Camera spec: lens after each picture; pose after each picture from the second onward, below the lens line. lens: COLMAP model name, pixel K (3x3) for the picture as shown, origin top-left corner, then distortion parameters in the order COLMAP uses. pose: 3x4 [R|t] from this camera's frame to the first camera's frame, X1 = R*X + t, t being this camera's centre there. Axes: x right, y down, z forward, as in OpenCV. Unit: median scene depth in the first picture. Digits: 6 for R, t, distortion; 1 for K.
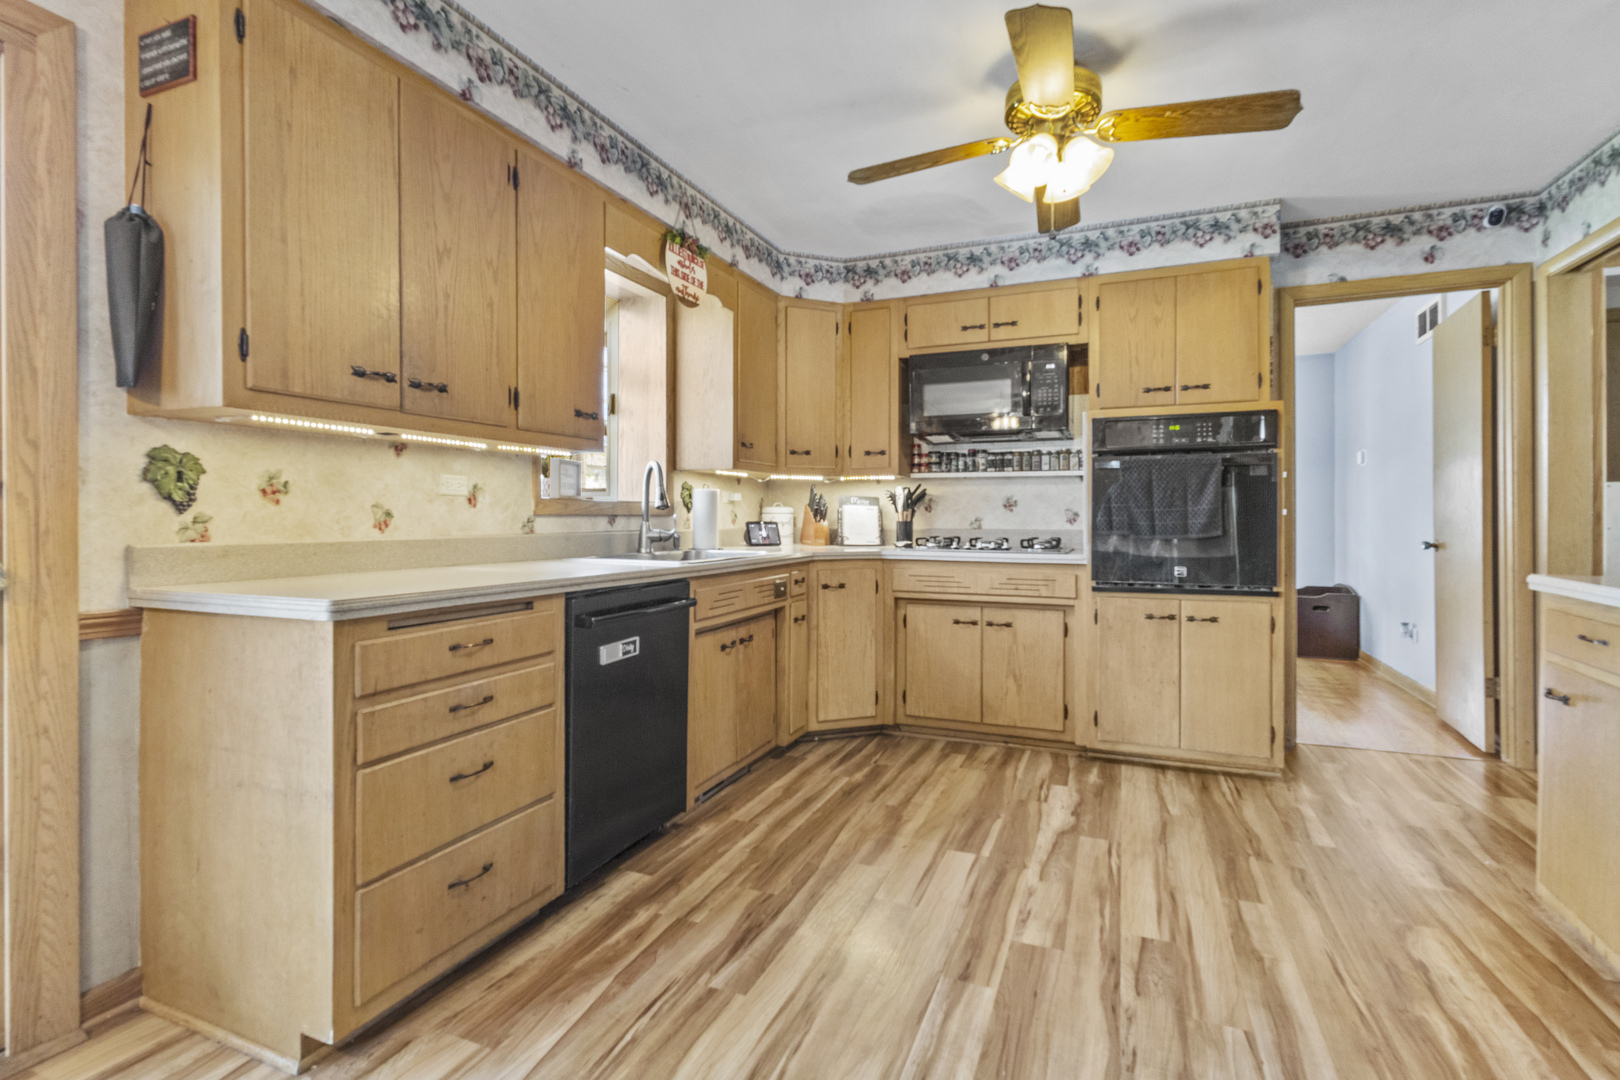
lens RADIAL K [[764.4, 0, 798.4], [0, 764.4, 522.7], [0, 0, 1]] dist [-0.001319, 0.002095]
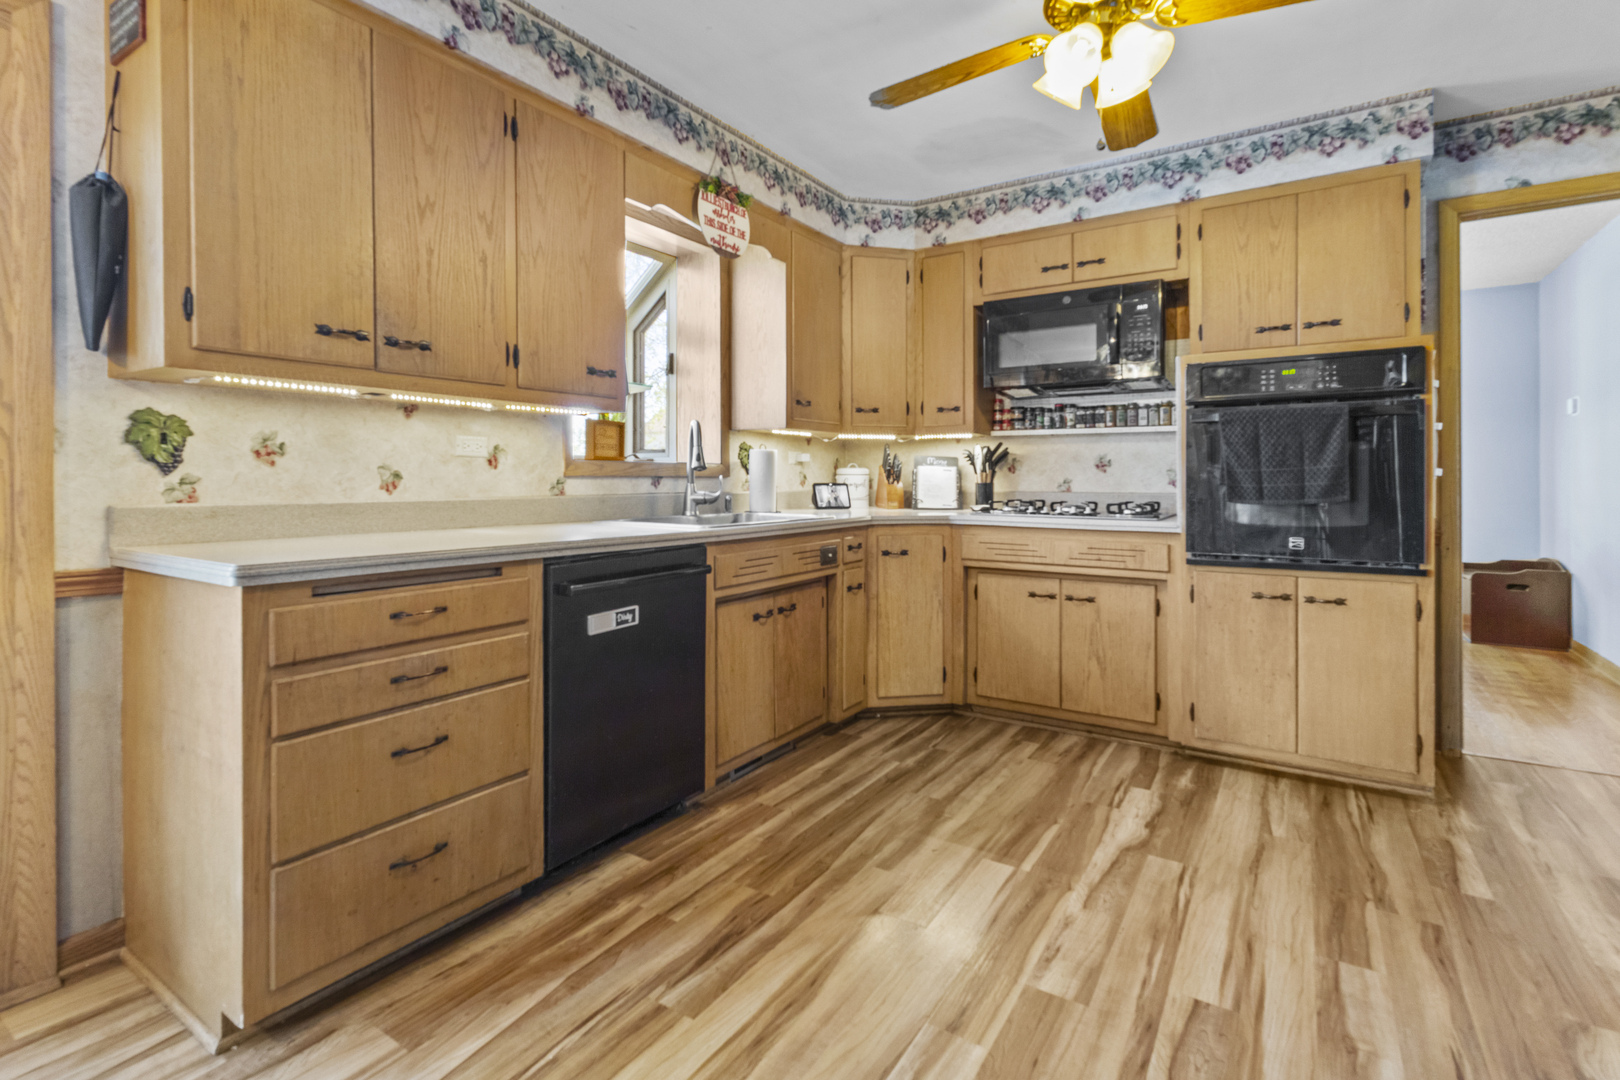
lens RADIAL K [[764.4, 0, 799.9], [0, 764.4, 482.0], [0, 0, 1]] dist [-0.001319, 0.002095]
pose [[0.984515, 0.000022, -0.175303, 0.114757], [-0.000806, 0.999990, -0.004396, 0.000765], [0.175301, 0.004469, 0.984505, 0.082456]]
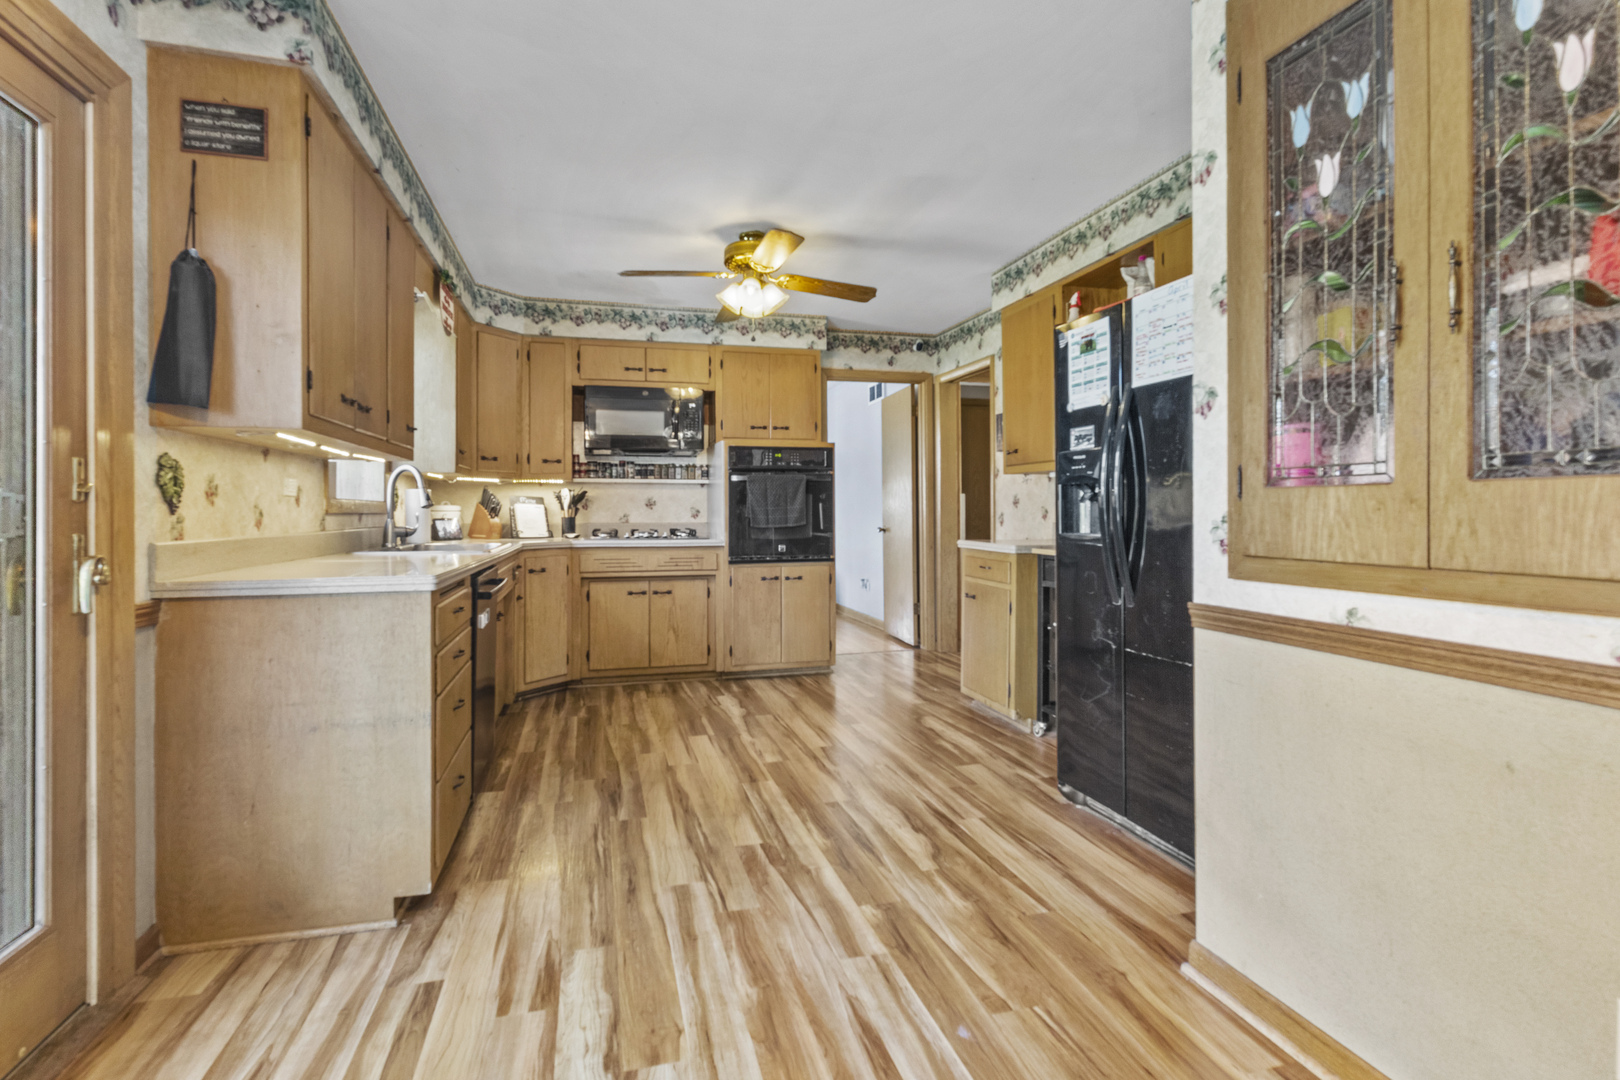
lens RADIAL K [[764.4, 0, 797.0], [0, 764.4, 509.2], [0, 0, 1]] dist [-0.001319, 0.002095]
pose [[0.787786, -0.000190, 0.615949, -0.447723], [0.007420, 0.999930, -0.009181, -0.001245], [-0.615904, 0.011803, 0.787733, -0.248600]]
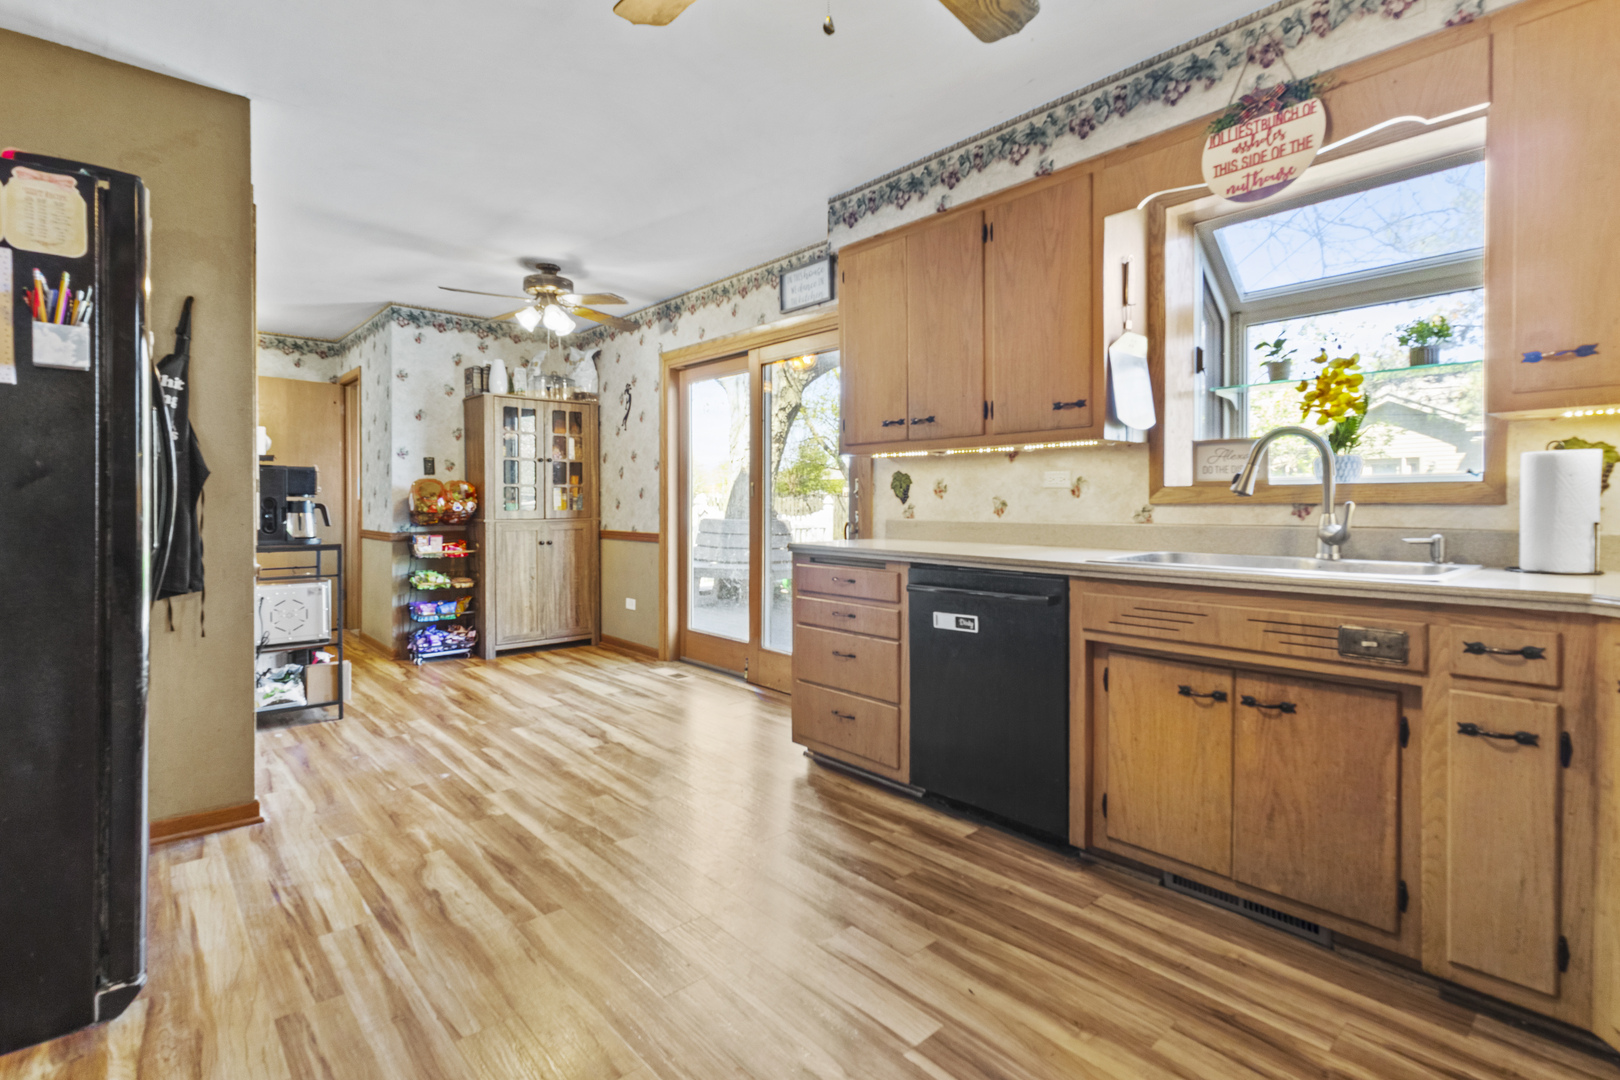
lens RADIAL K [[764.4, 0, 801.3], [0, 764.4, 517.9], [0, 0, 1]] dist [-0.001319, 0.002095]
pose [[-0.423448, 0.016942, -0.905762, 0.660337], [-0.006256, 0.999747, 0.021625, -0.009764], [0.905899, 0.014823, -0.423235, 0.931694]]
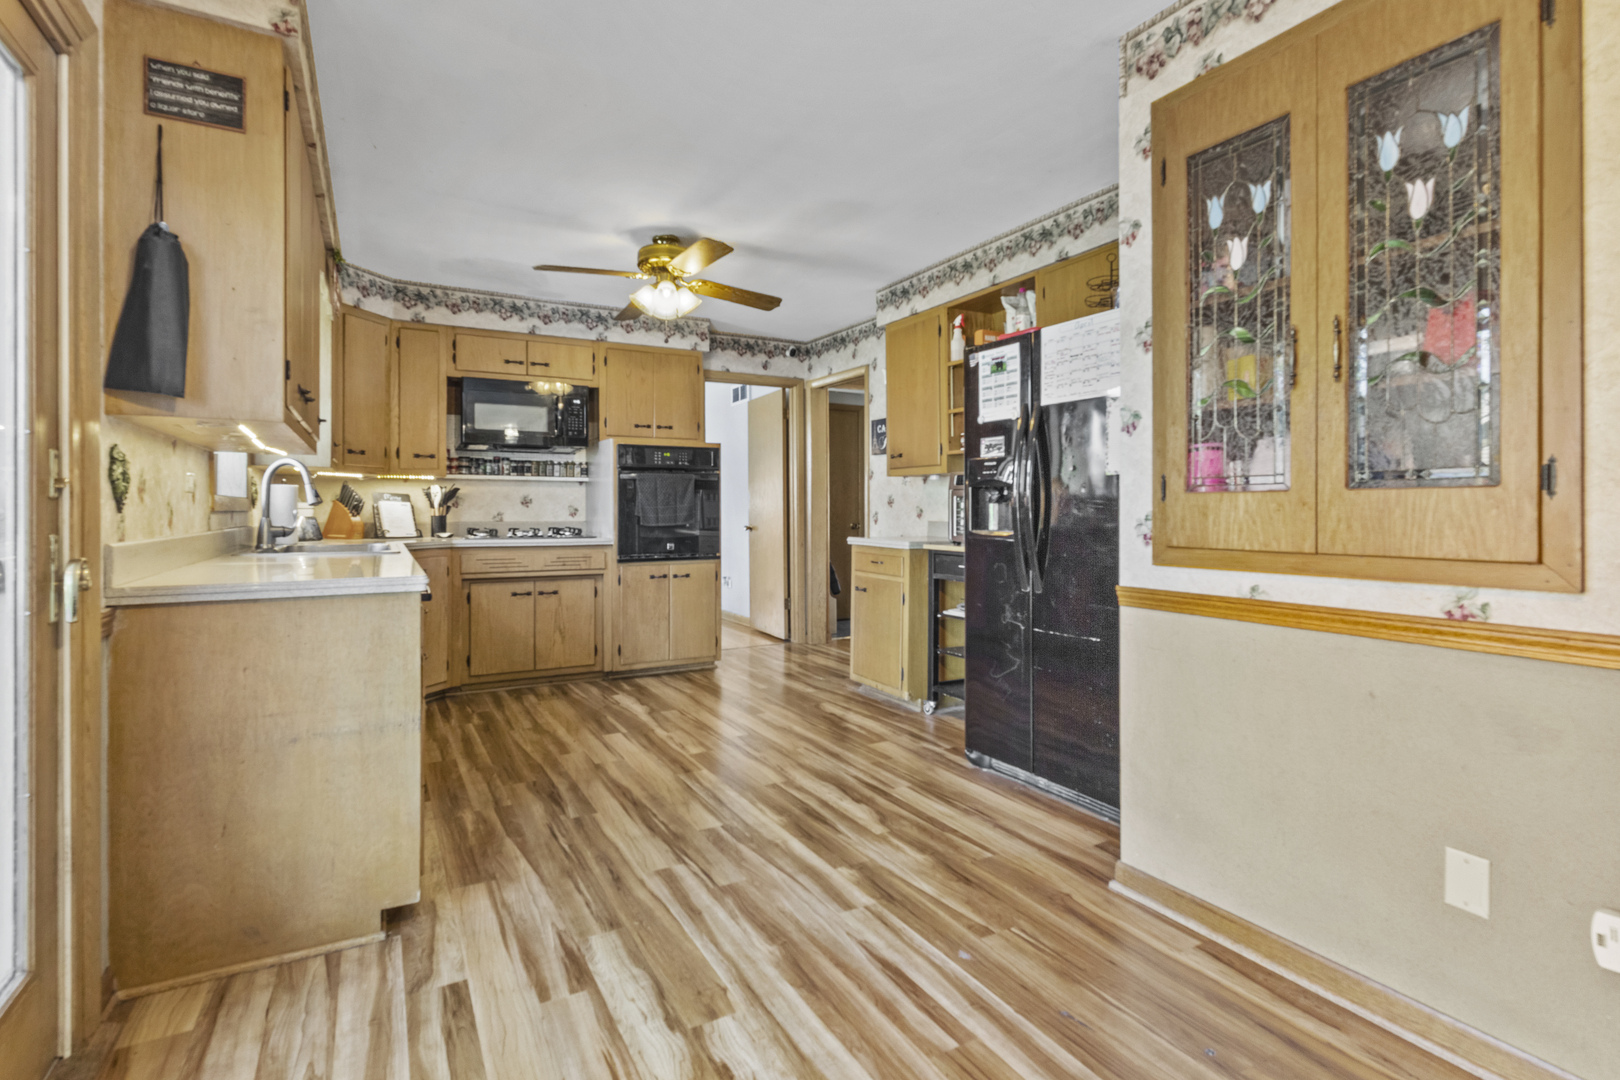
lens RADIAL K [[764.4, 0, 791.5], [0, 764.4, 506.7], [0, 0, 1]] dist [-0.001319, 0.002095]
pose [[0.620016, 0.003022, 0.784583, -0.603398], [0.006432, 0.999939, -0.008935, -0.002667], [-0.784562, 0.010586, 0.619959, -0.178068]]
